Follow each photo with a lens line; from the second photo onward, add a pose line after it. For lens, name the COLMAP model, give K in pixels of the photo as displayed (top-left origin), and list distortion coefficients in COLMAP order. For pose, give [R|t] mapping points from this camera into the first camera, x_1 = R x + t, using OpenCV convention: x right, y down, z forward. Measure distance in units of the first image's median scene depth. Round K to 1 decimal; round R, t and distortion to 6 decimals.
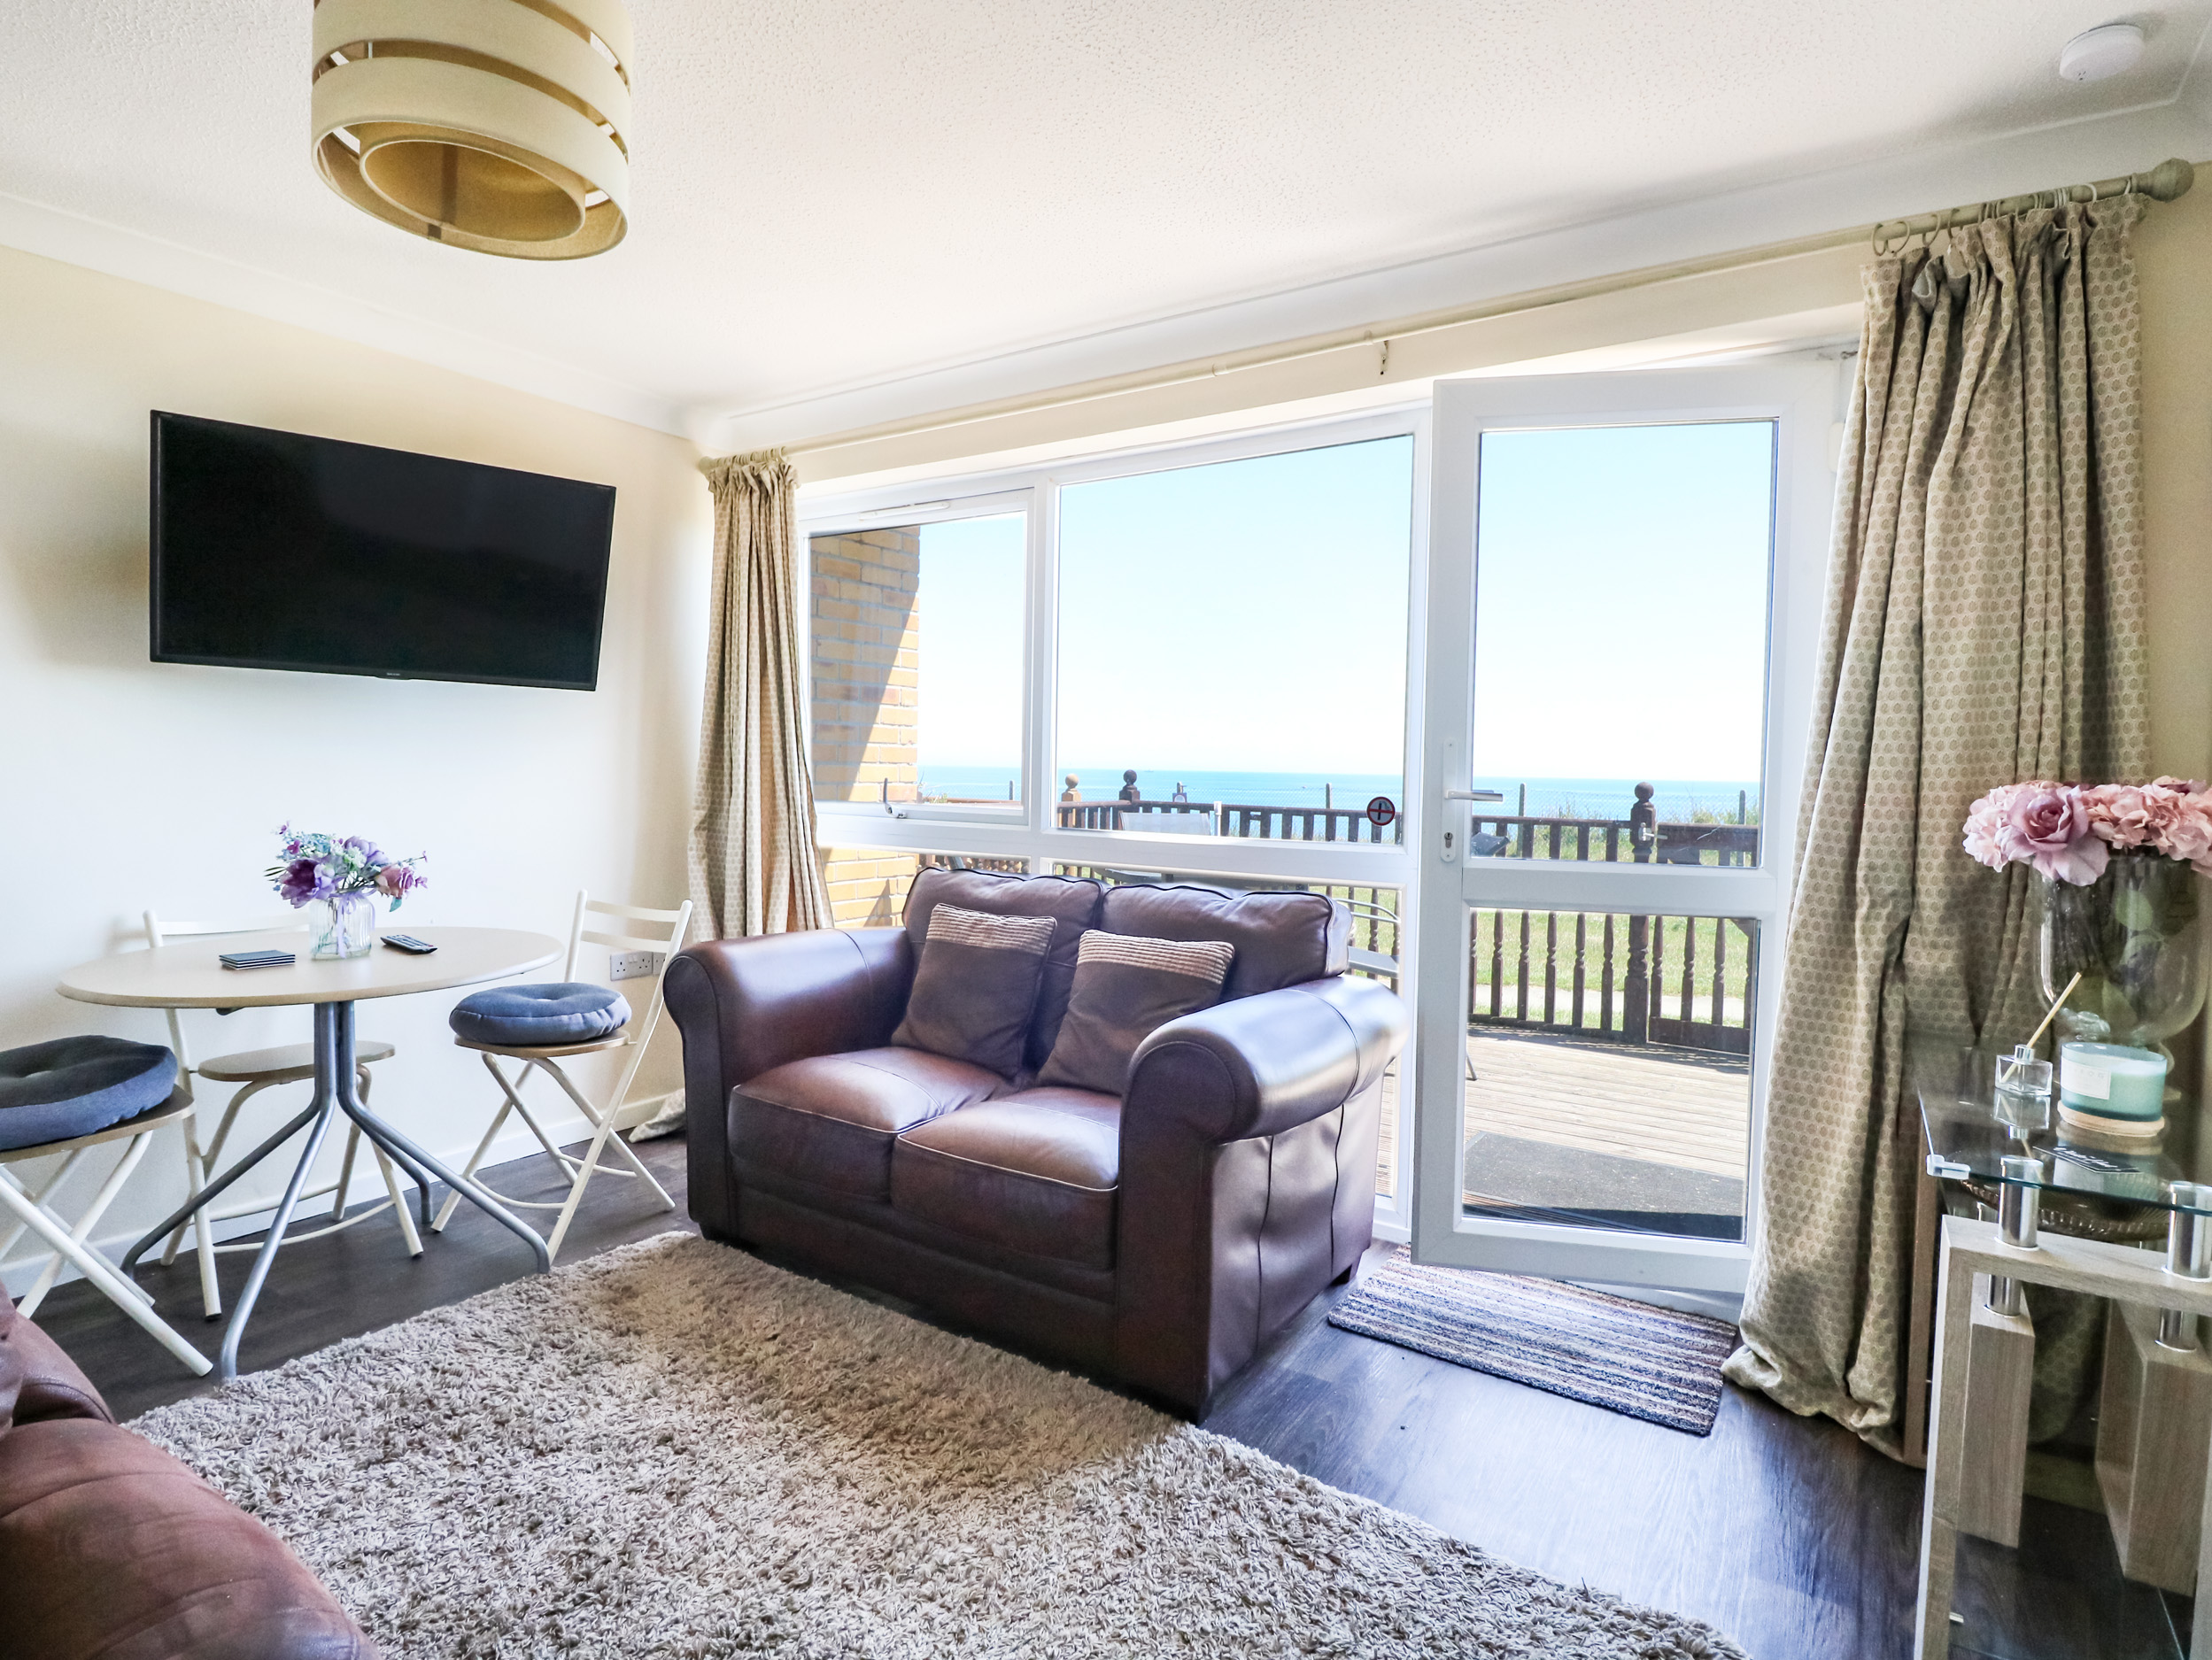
lens RADIAL K [[1162.1, 0, 1110.2], [0, 1162.1, 816.2], [0, 0, 1]] dist [0.005209, -0.018007]
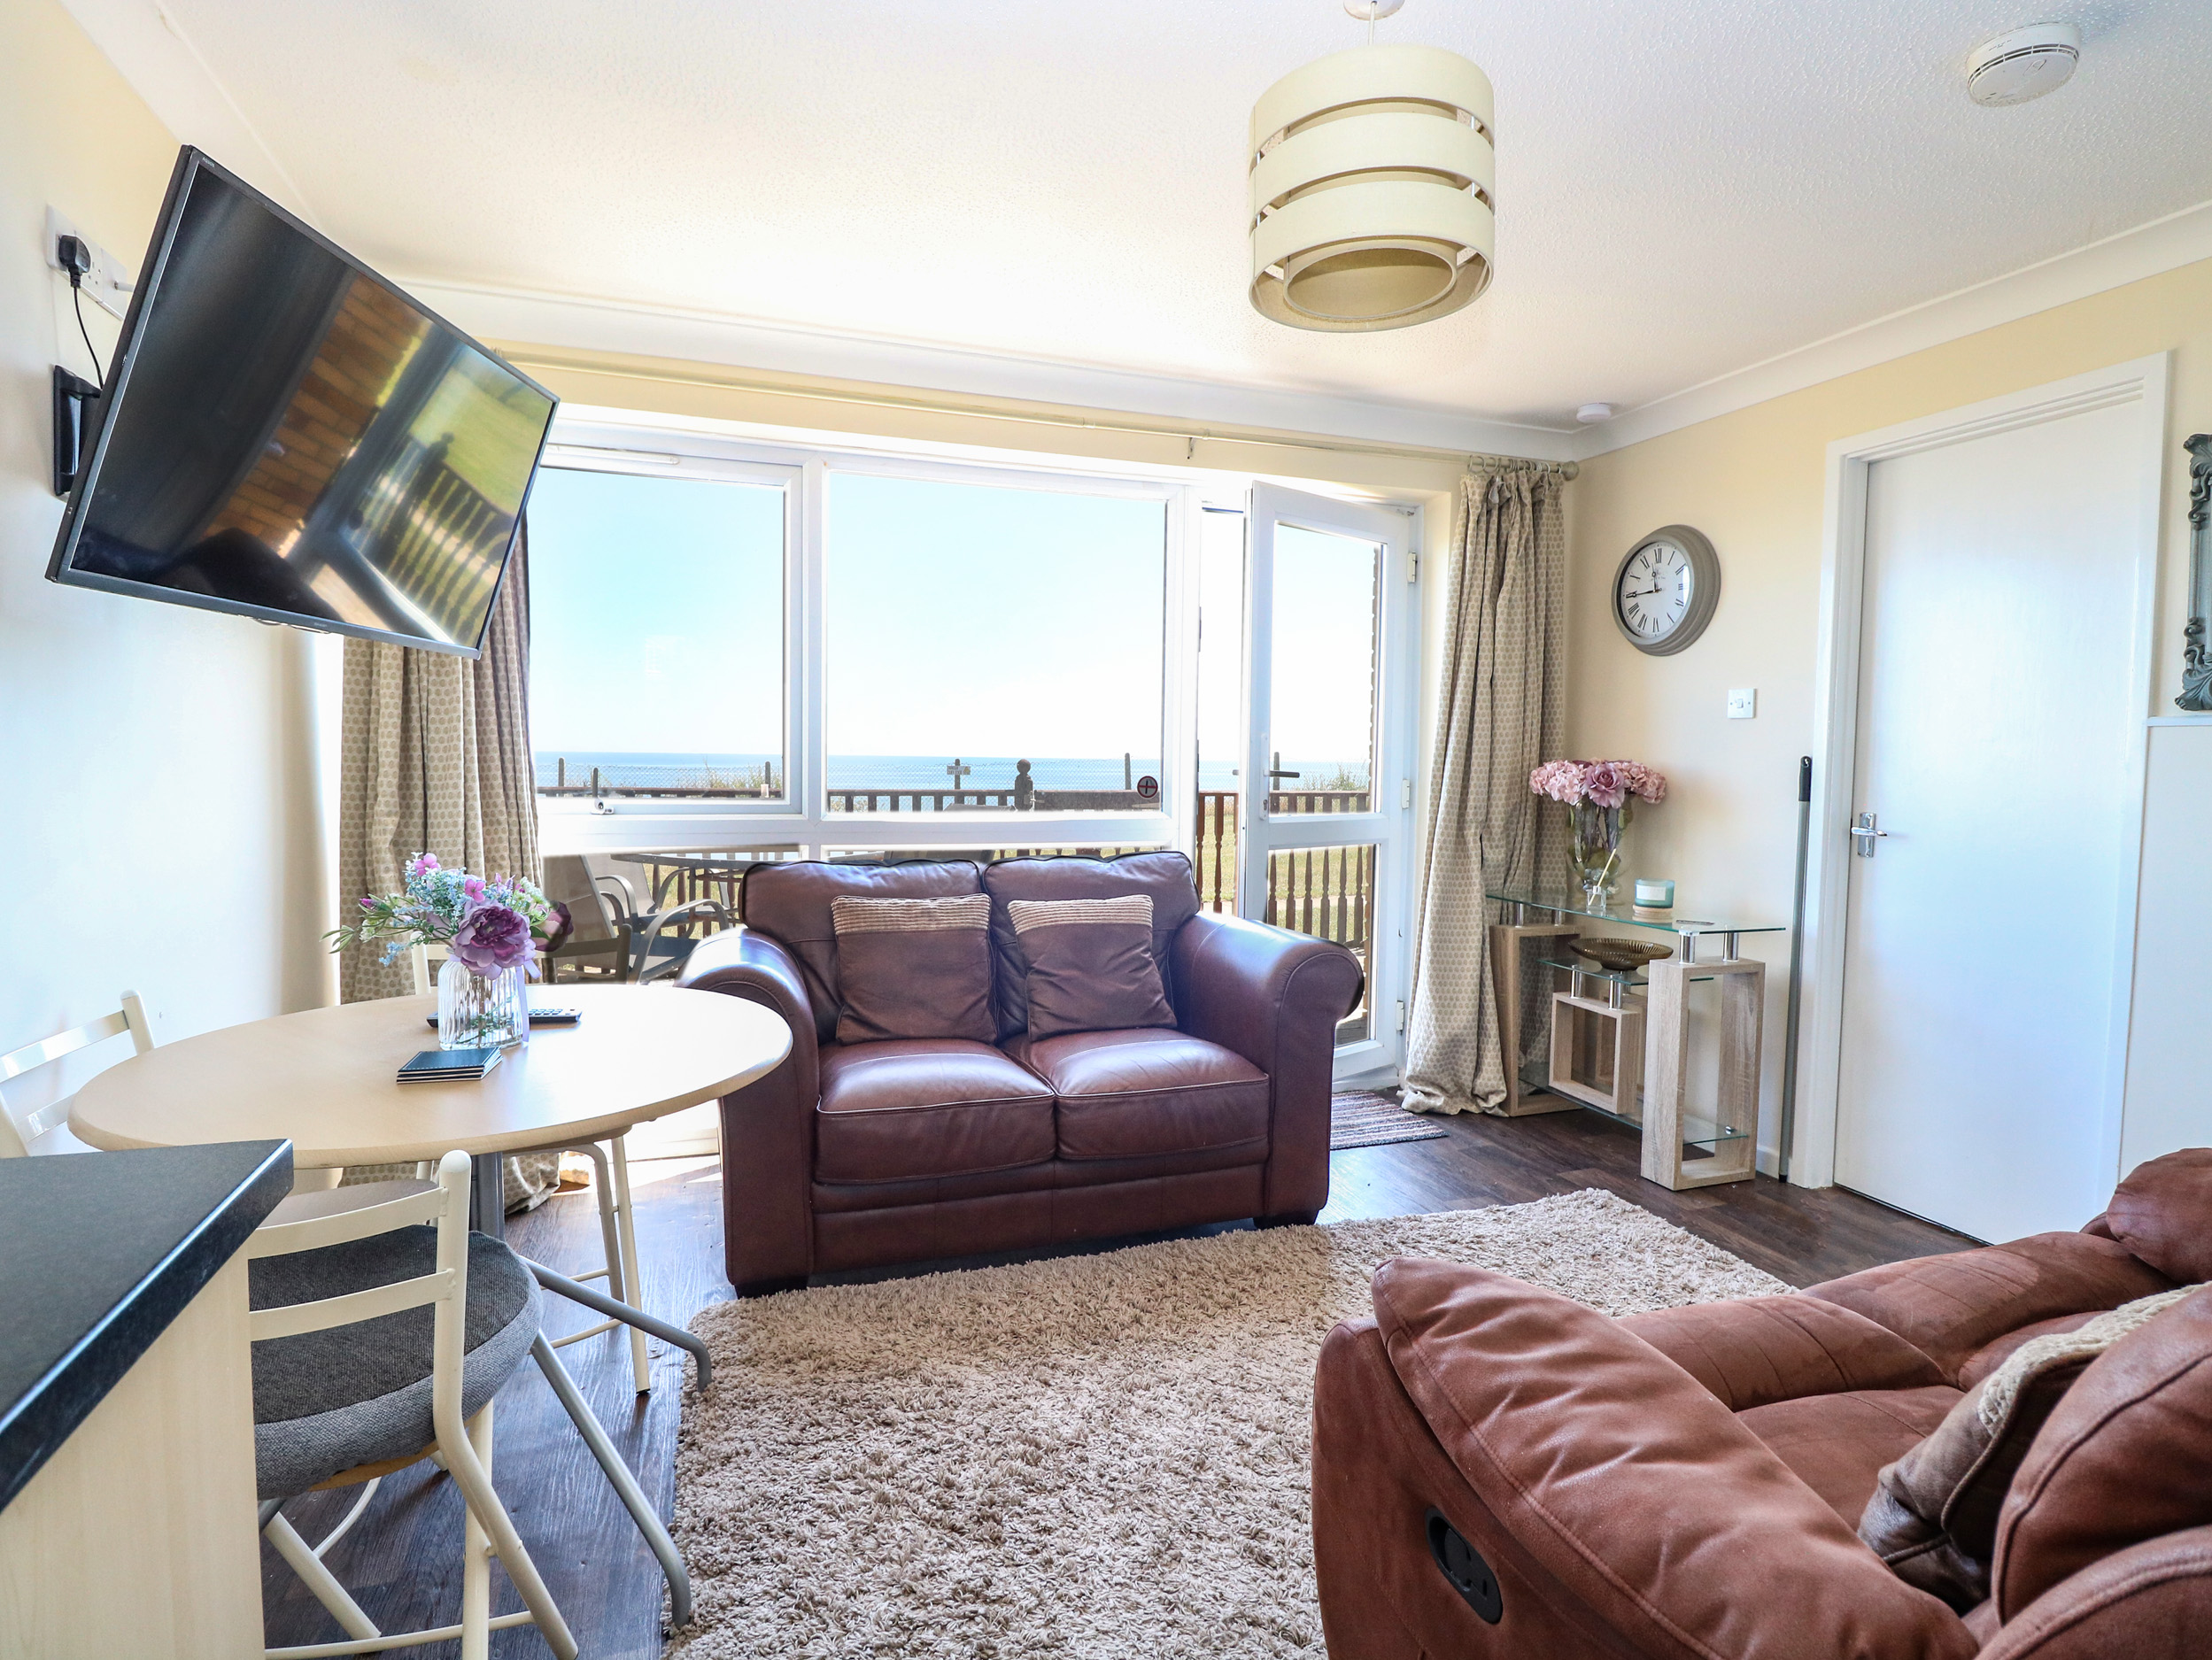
lens RADIAL K [[1162.1, 0, 1110.2], [0, 1162.1, 816.2], [0, 0, 1]] dist [0.005209, -0.018007]
pose [[0.604891, -0.052703, 0.794562, -1.018753], [0.032474, 0.998610, 0.041516, -0.032745], [-0.795646, 0.000690, 0.605762, 0.298726]]
